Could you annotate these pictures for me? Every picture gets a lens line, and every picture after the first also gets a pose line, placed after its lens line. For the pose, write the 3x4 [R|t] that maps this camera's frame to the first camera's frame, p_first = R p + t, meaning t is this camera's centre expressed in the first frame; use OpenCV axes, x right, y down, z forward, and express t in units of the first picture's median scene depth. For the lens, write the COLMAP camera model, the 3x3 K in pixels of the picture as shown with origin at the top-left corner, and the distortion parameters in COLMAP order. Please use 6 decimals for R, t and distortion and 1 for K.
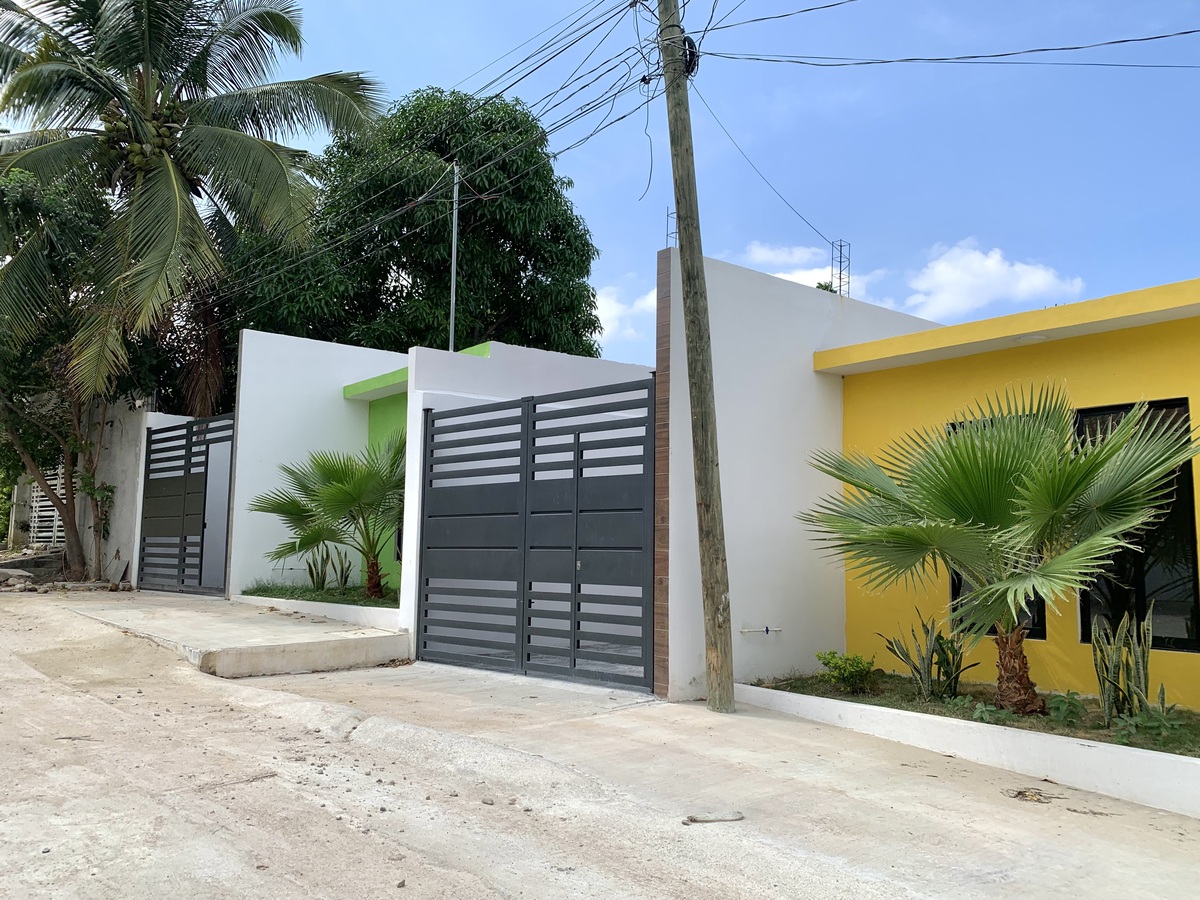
lens RADIAL K [[932.7, 0, 601.7], [0, 932.7, 442.7], [0, 0, 1]] dist [0.042793, -0.049708]
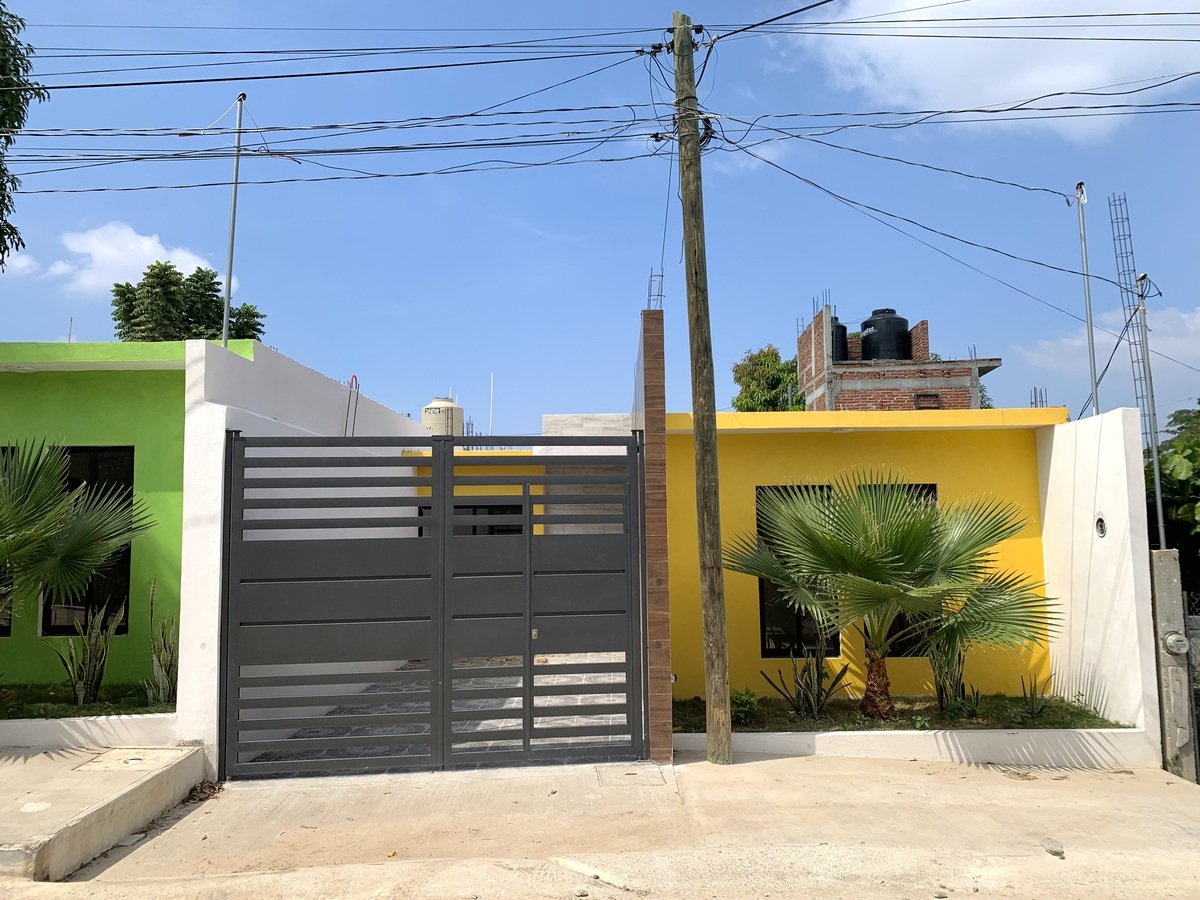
lens RADIAL K [[932.7, 0, 602.1], [0, 932.7, 449.6], [0, 0, 1]] dist [0.042793, -0.049708]
pose [[0.640390, 0.070538, 0.764804, -0.668716], [-0.062179, 0.997267, -0.039914, -0.012950], [-0.765529, -0.021994, 0.643026, 0.369031]]
